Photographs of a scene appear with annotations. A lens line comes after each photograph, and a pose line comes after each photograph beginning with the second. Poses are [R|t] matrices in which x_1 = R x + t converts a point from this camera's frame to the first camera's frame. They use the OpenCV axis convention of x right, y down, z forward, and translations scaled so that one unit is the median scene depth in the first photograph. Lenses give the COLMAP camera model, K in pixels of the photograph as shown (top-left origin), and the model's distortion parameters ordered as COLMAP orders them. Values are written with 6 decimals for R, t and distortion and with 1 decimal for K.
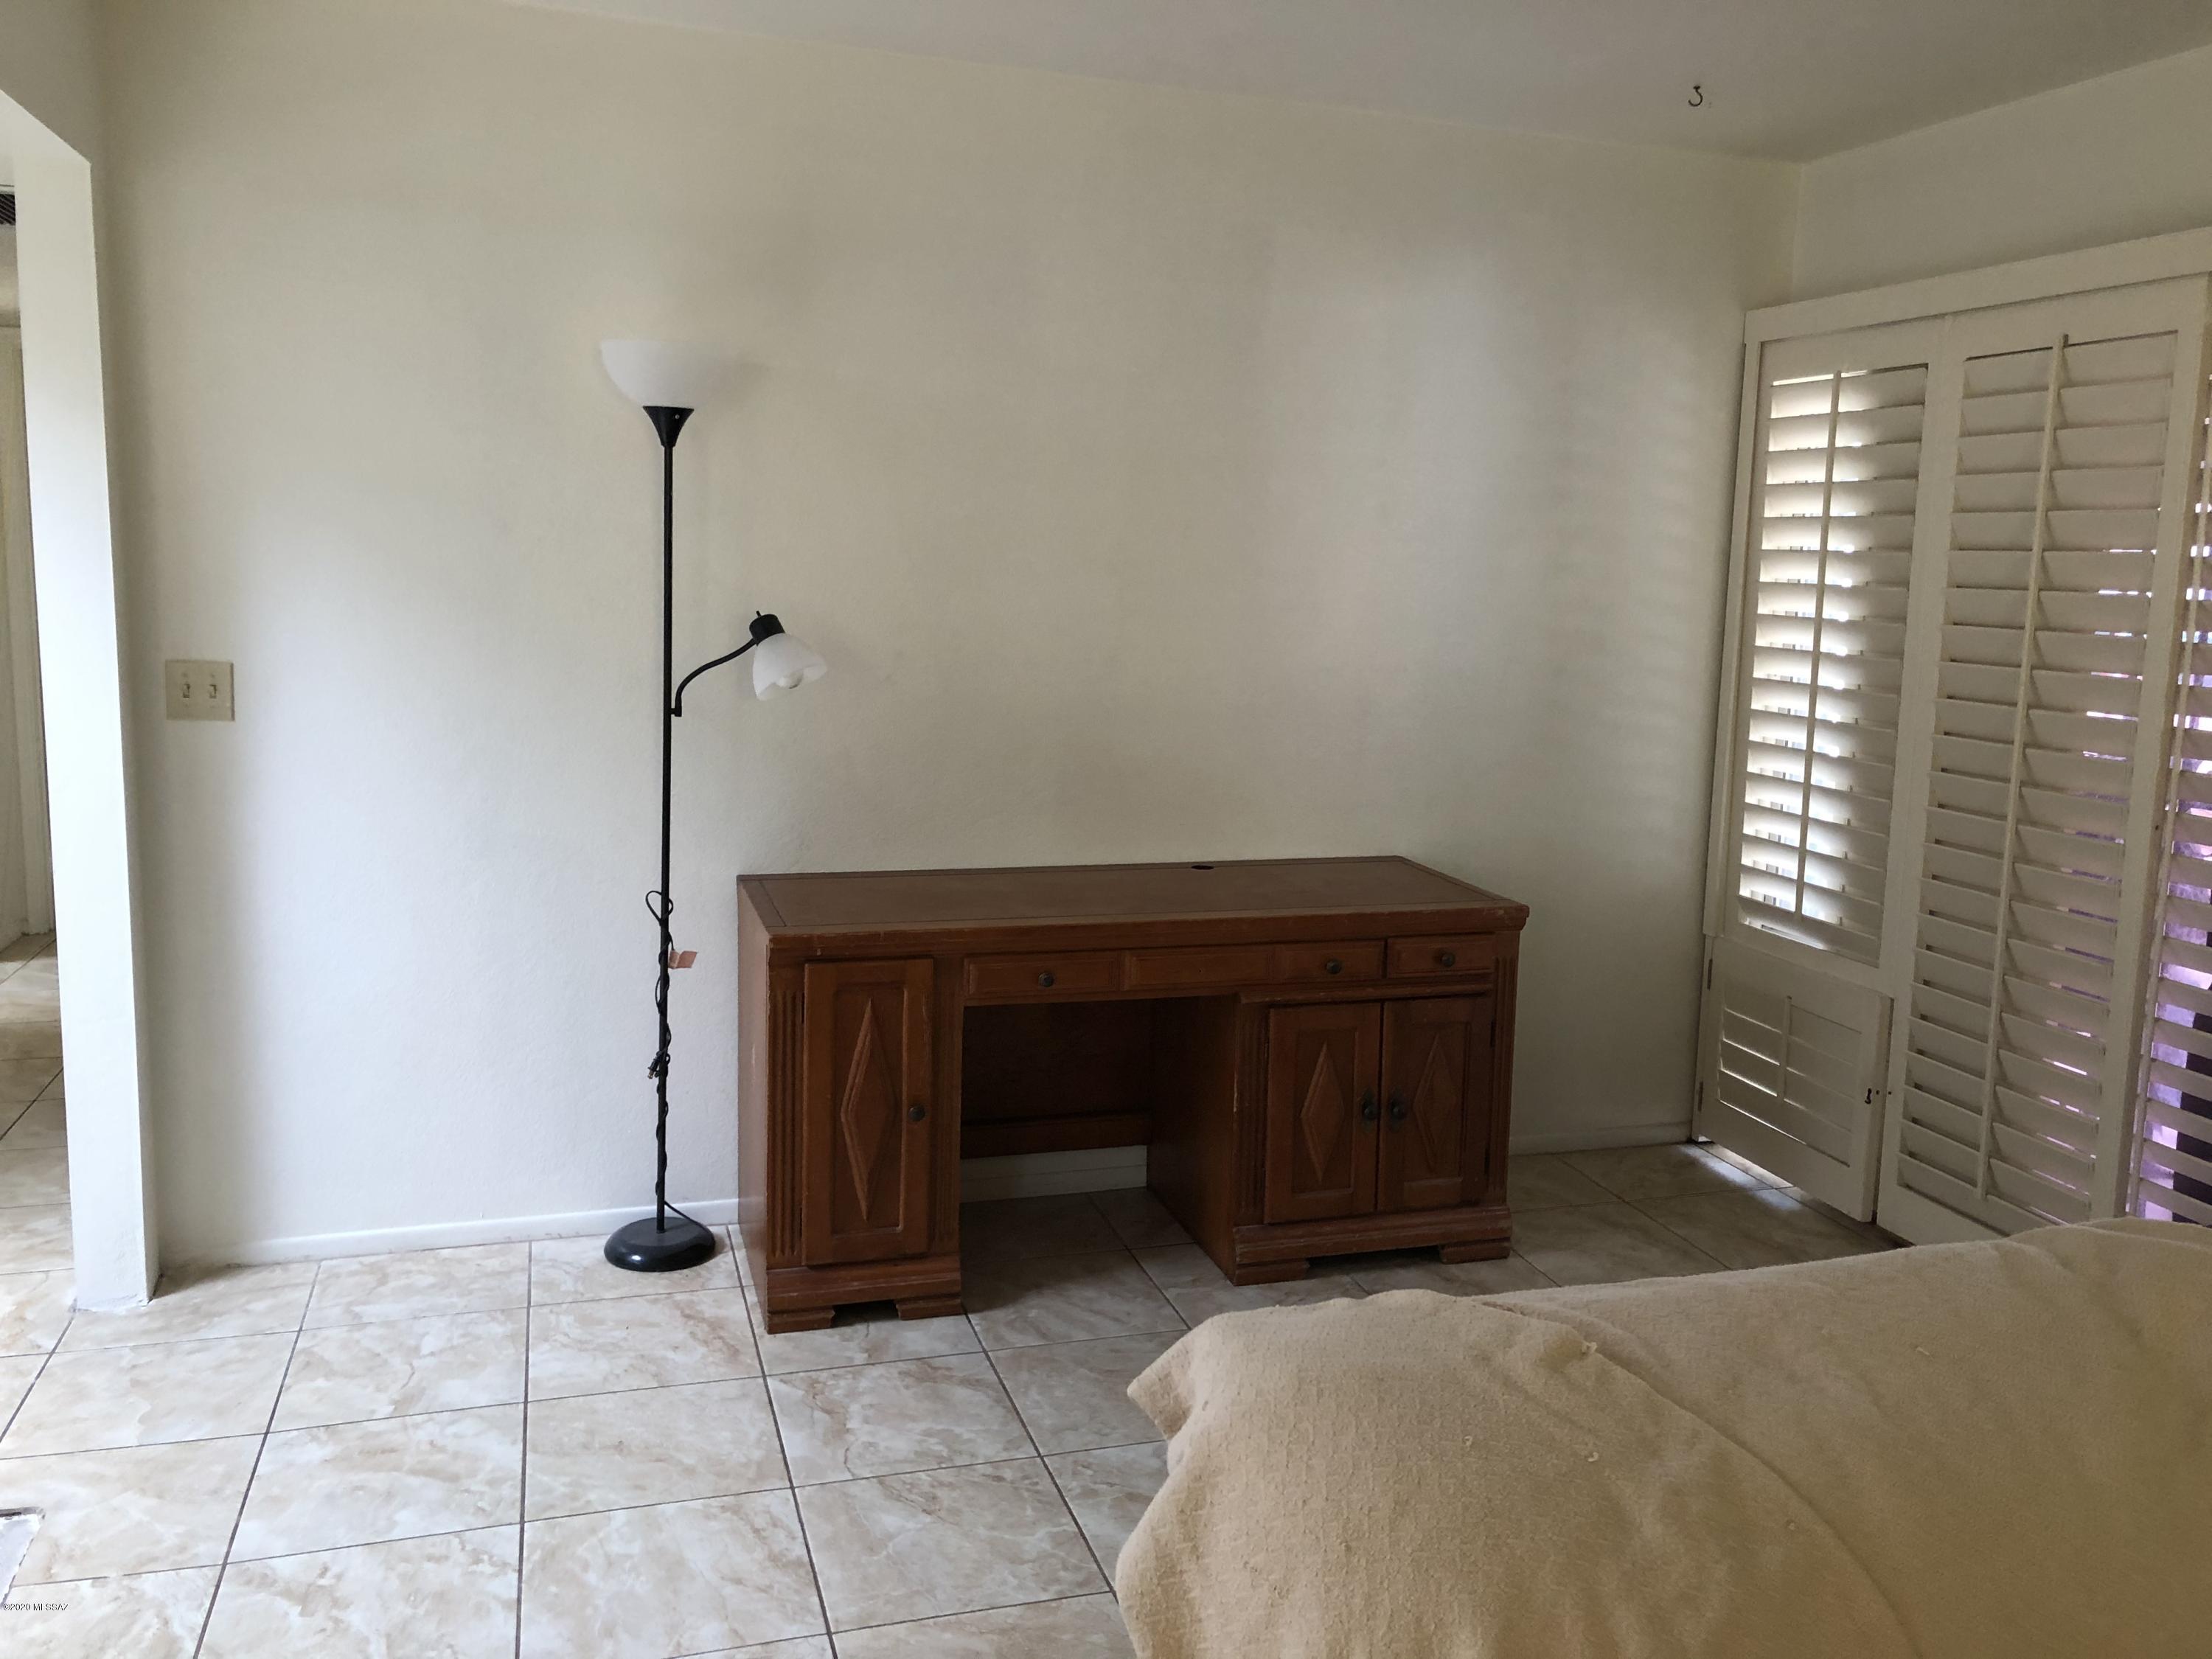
lens RADIAL K [[1804.6, 0, 1115.5], [0, 1804.6, 811.5], [0, 0, 1]] dist [0.042626, -0.040787]
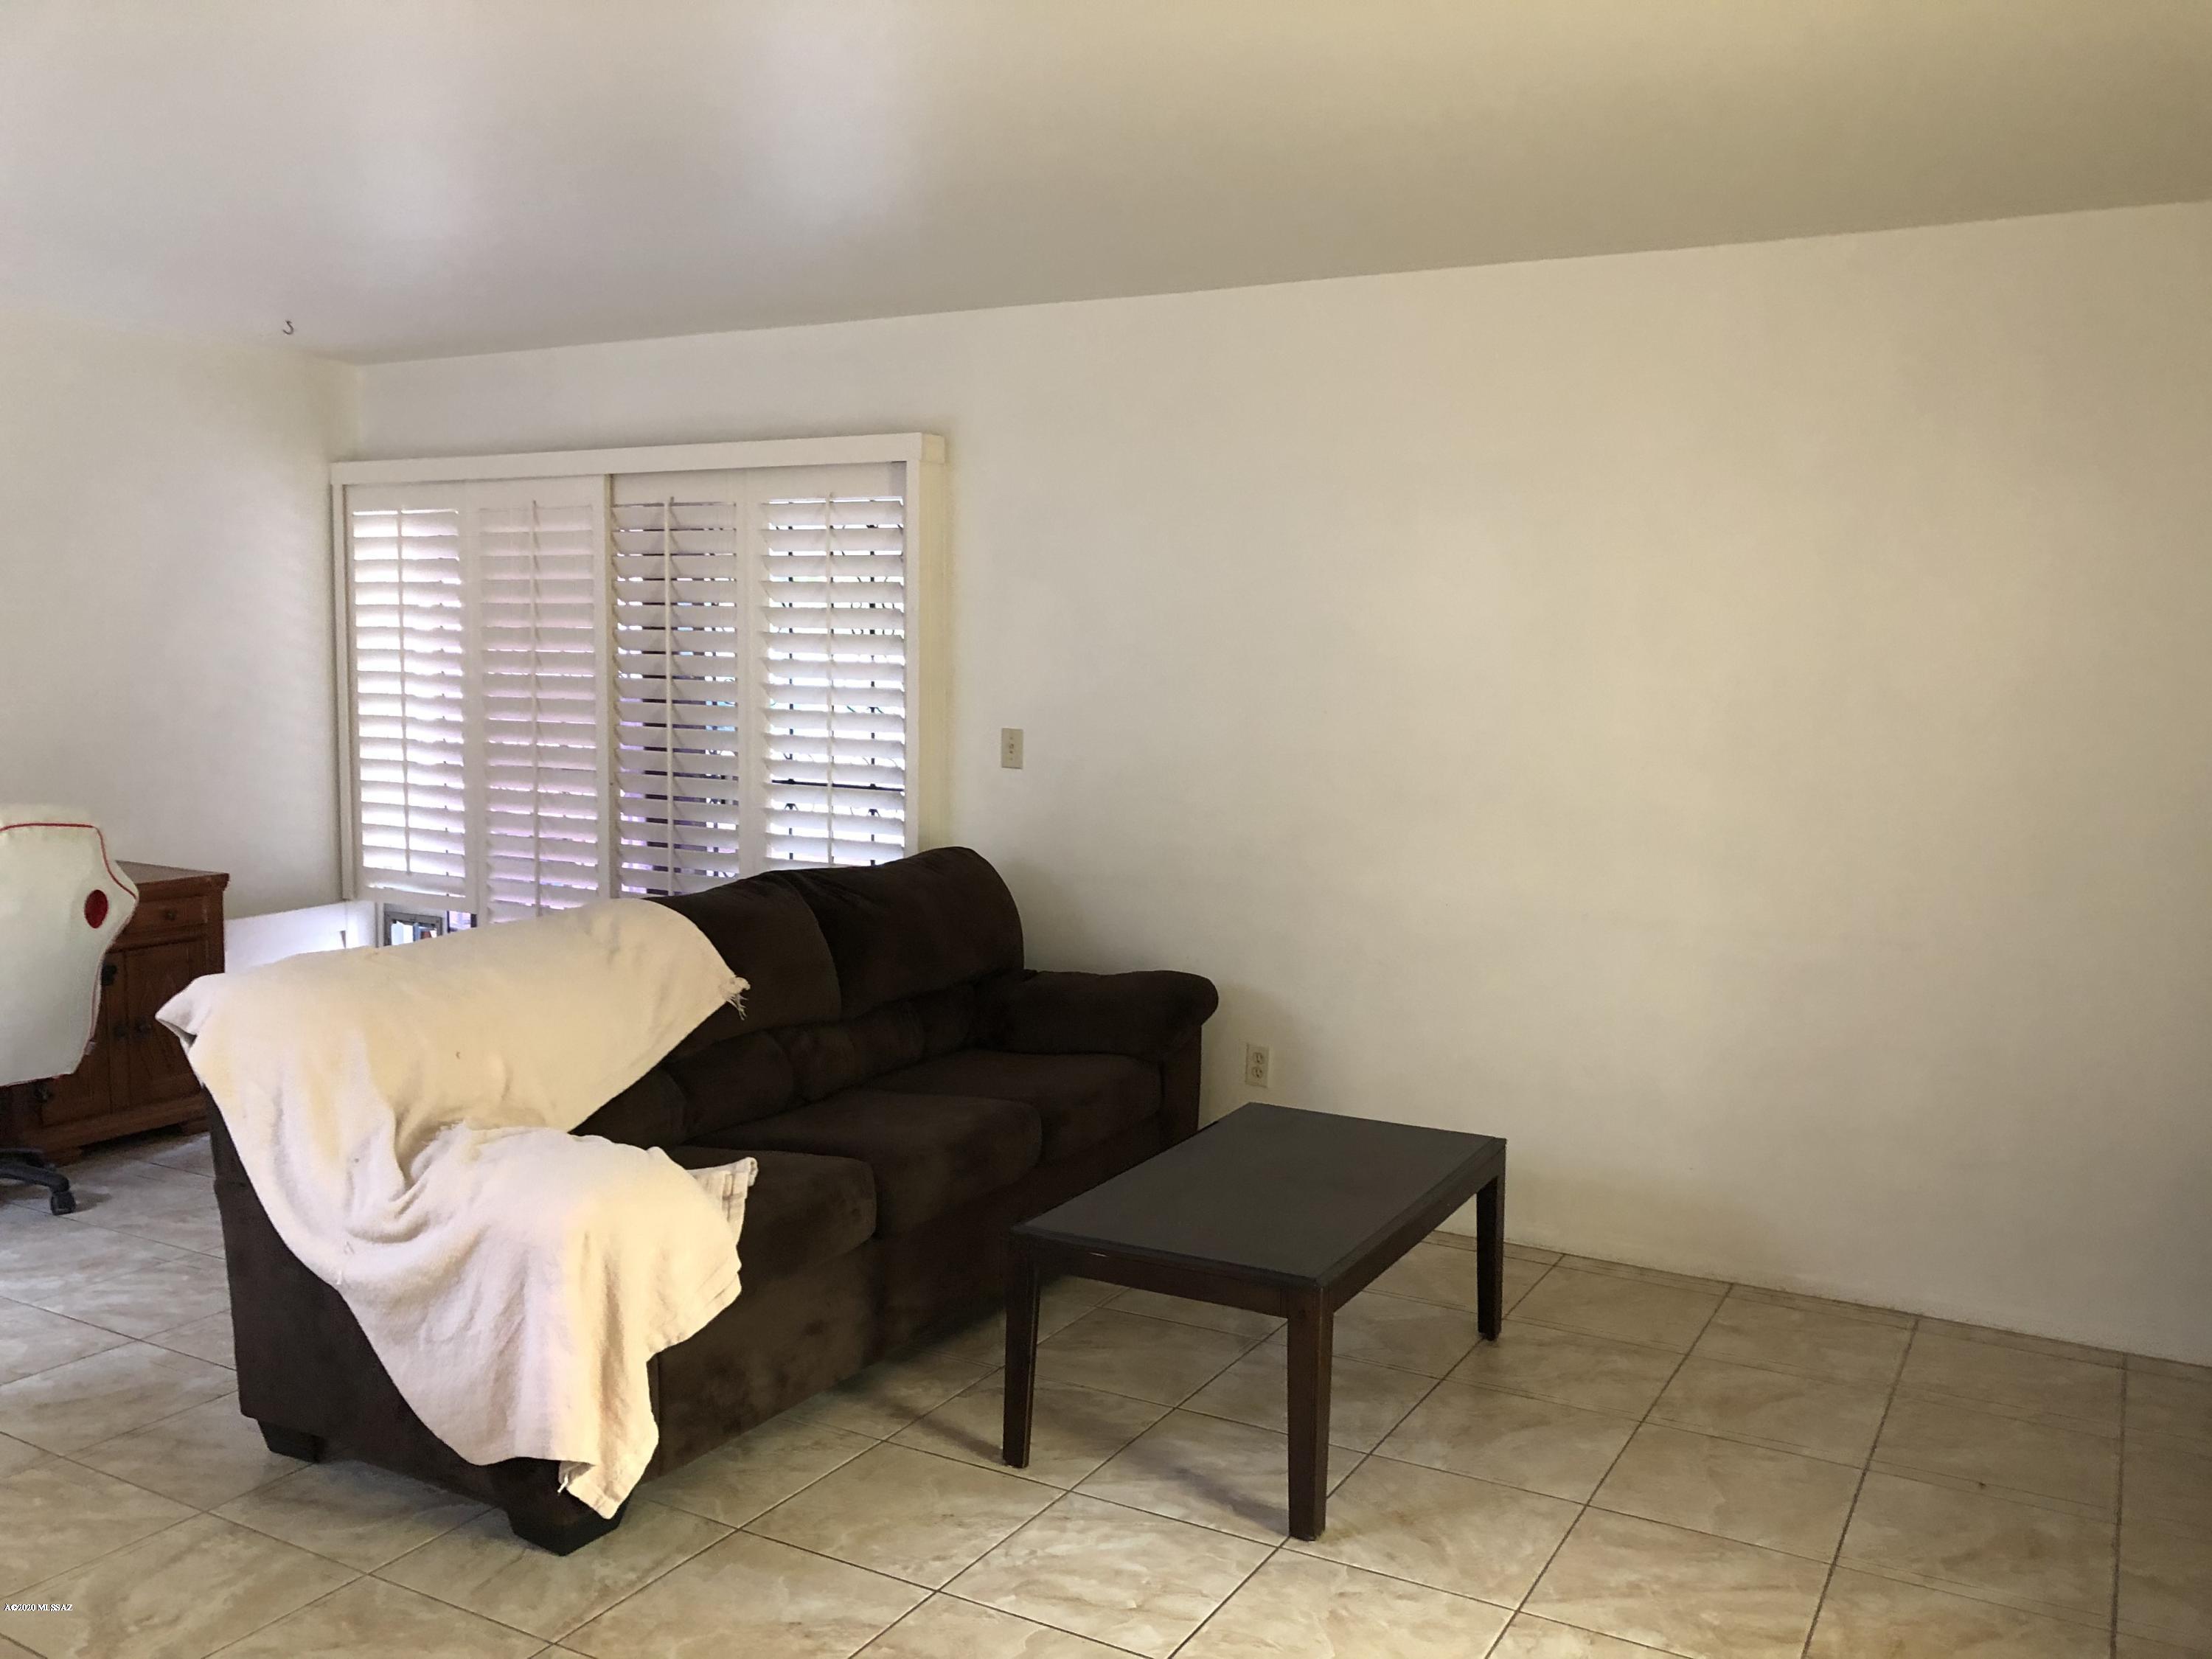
lens RADIAL K [[1804.6, 0, 1117.7], [0, 1804.6, 826.5], [0, 0, 1]] dist [0.042626, -0.040787]
pose [[0.717664, -0.075178, 0.692320, -0.267553], [0.096762, 0.995277, 0.007771, 0.074828], [-0.689635, 0.061413, 0.721549, -0.543698]]
